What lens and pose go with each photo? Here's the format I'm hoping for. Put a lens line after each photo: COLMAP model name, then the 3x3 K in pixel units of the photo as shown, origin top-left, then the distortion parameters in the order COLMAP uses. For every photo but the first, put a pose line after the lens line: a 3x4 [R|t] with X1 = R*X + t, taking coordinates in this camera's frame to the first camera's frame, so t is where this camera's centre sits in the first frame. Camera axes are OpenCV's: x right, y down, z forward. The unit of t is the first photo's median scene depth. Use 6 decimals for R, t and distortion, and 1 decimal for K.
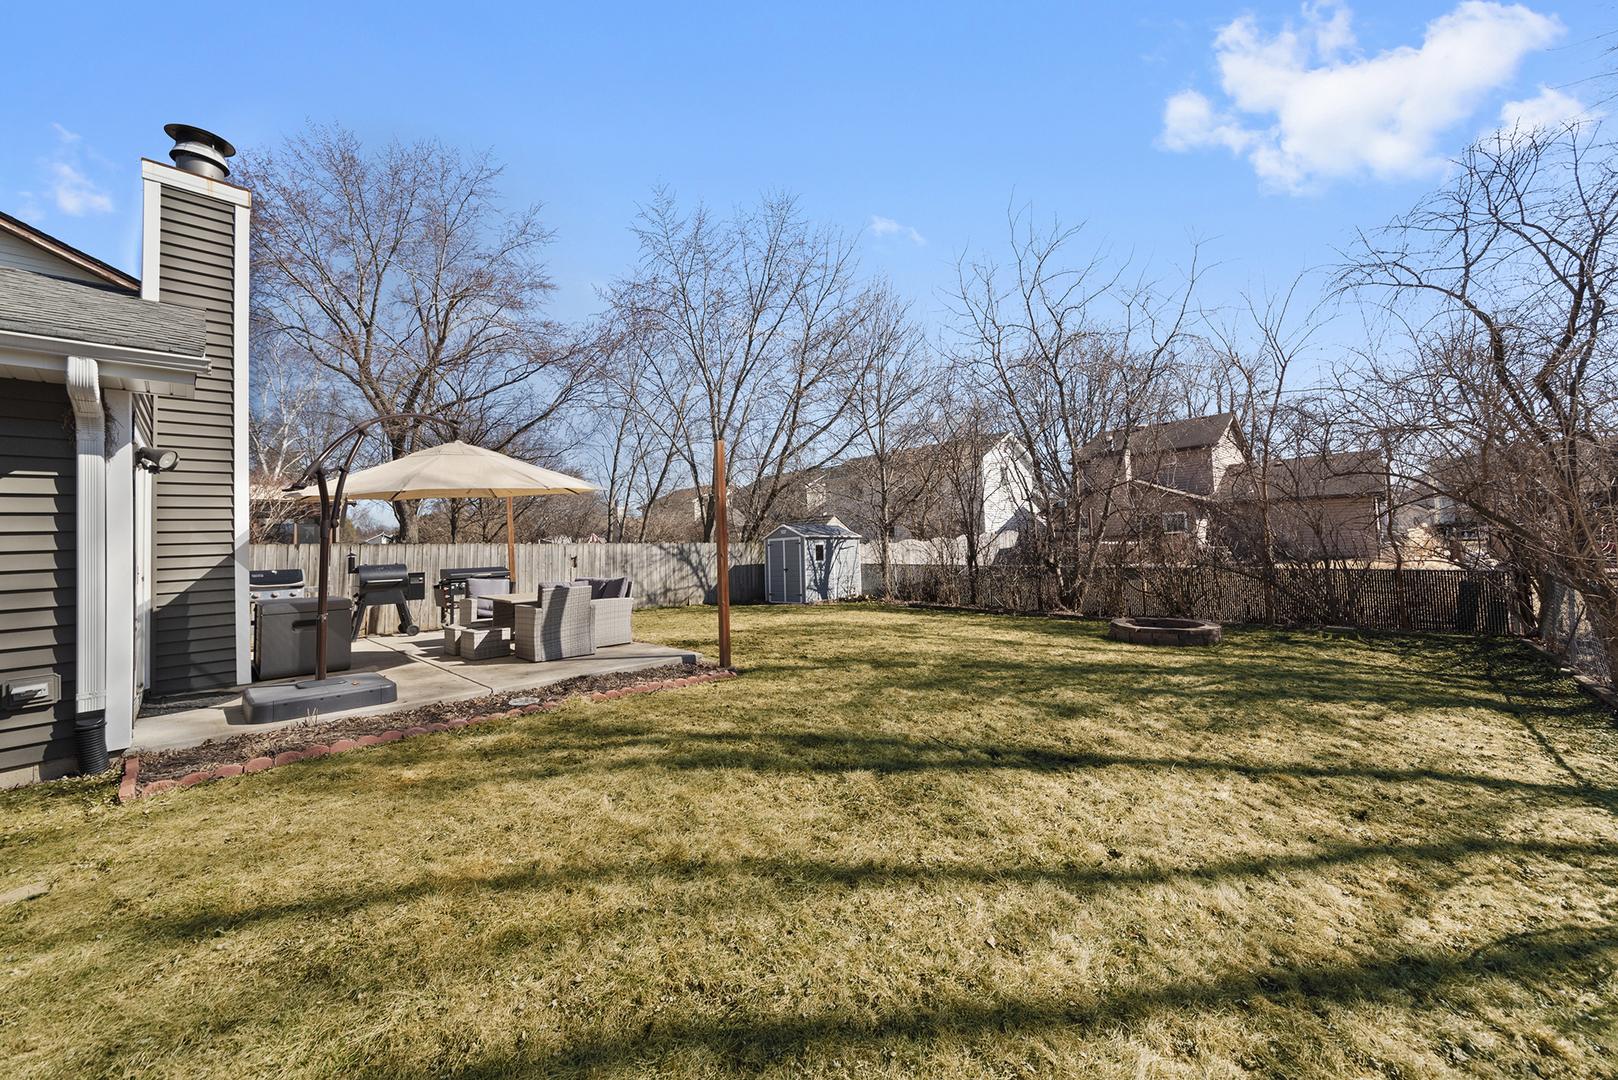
lens RADIAL K [[562.9, 0, 813.7], [0, 562.9, 521.6], [0, 0, 1]] dist [-0.000163, -0.000006]
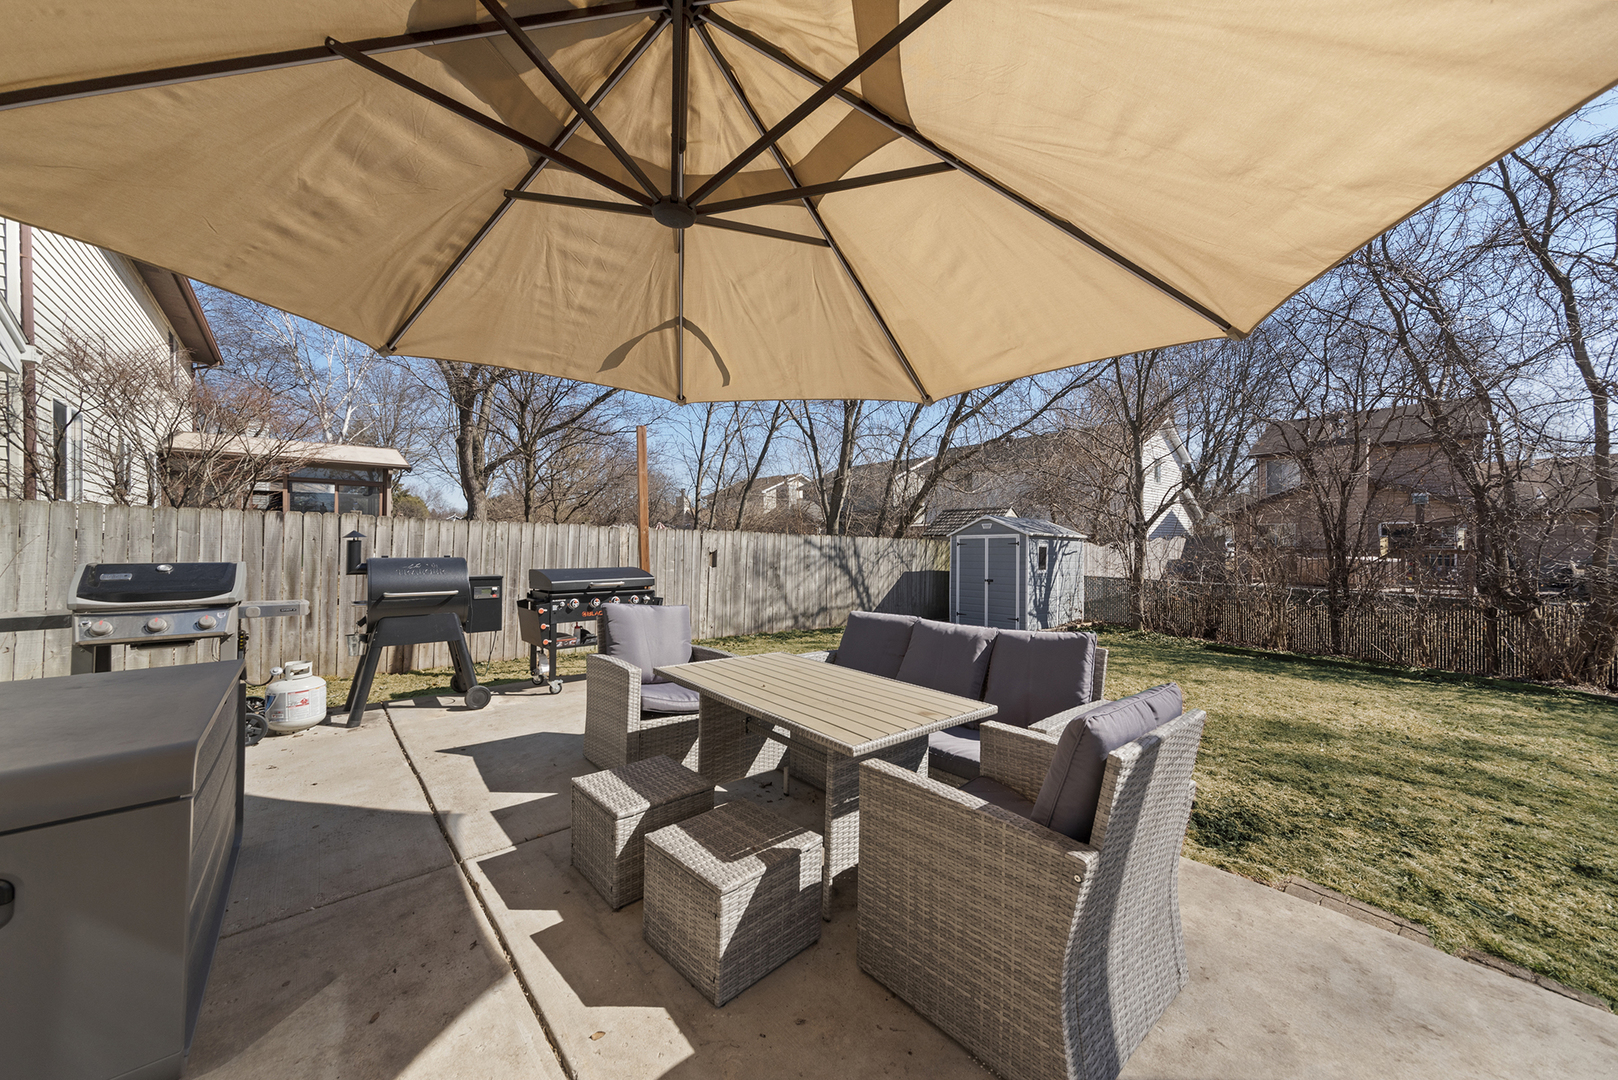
lens RADIAL K [[581.4, 0, 807.3], [0, 581.4, 536.4], [0, 0, 1]] dist [0.010689, 0.000072]
pose [[0.993372, 0.038645, -0.108251, -0.199649], [-0.035255, 0.998831, 0.033057, 0.015919], [0.109402, -0.029021, 0.993574, 0.281047]]
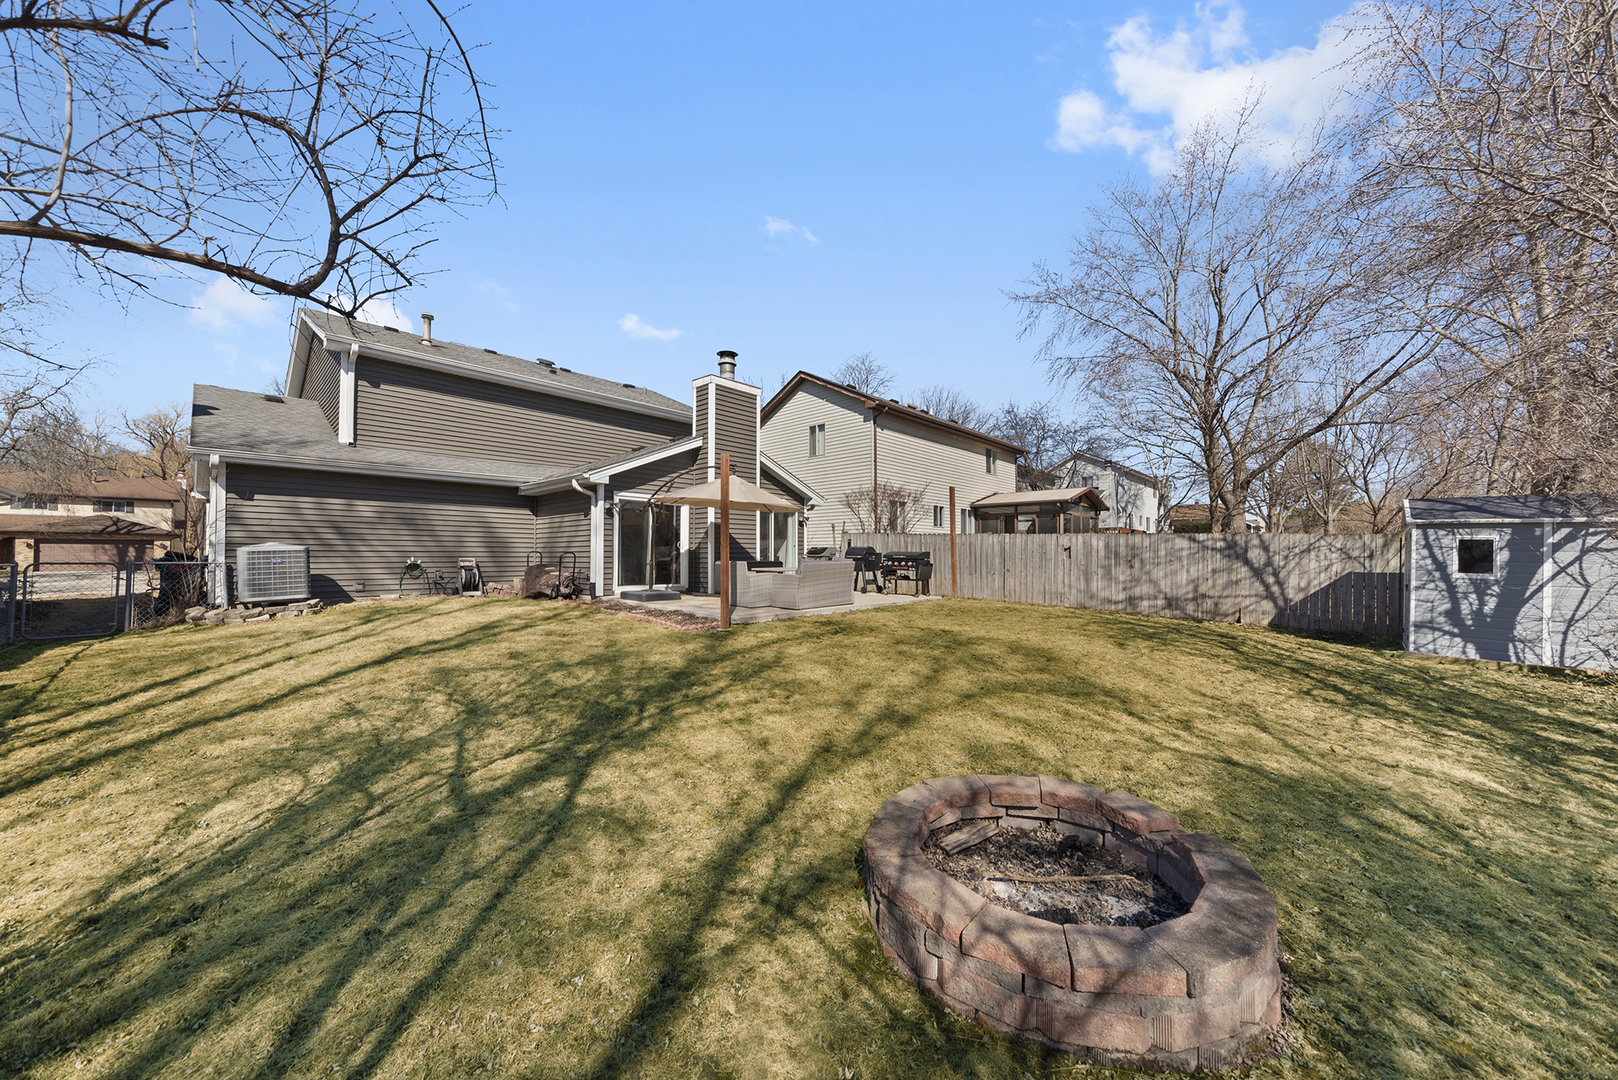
lens RADIAL K [[581.4, 0, 807.3], [0, 581.4, 536.4], [0, 0, 1]] dist [0.010689, 0.000072]
pose [[0.094001, 0.015070, -0.995458, 0.455960], [0.048663, 0.998621, 0.019713, 0.001727], [0.994382, -0.050295, 0.093138, 0.411823]]
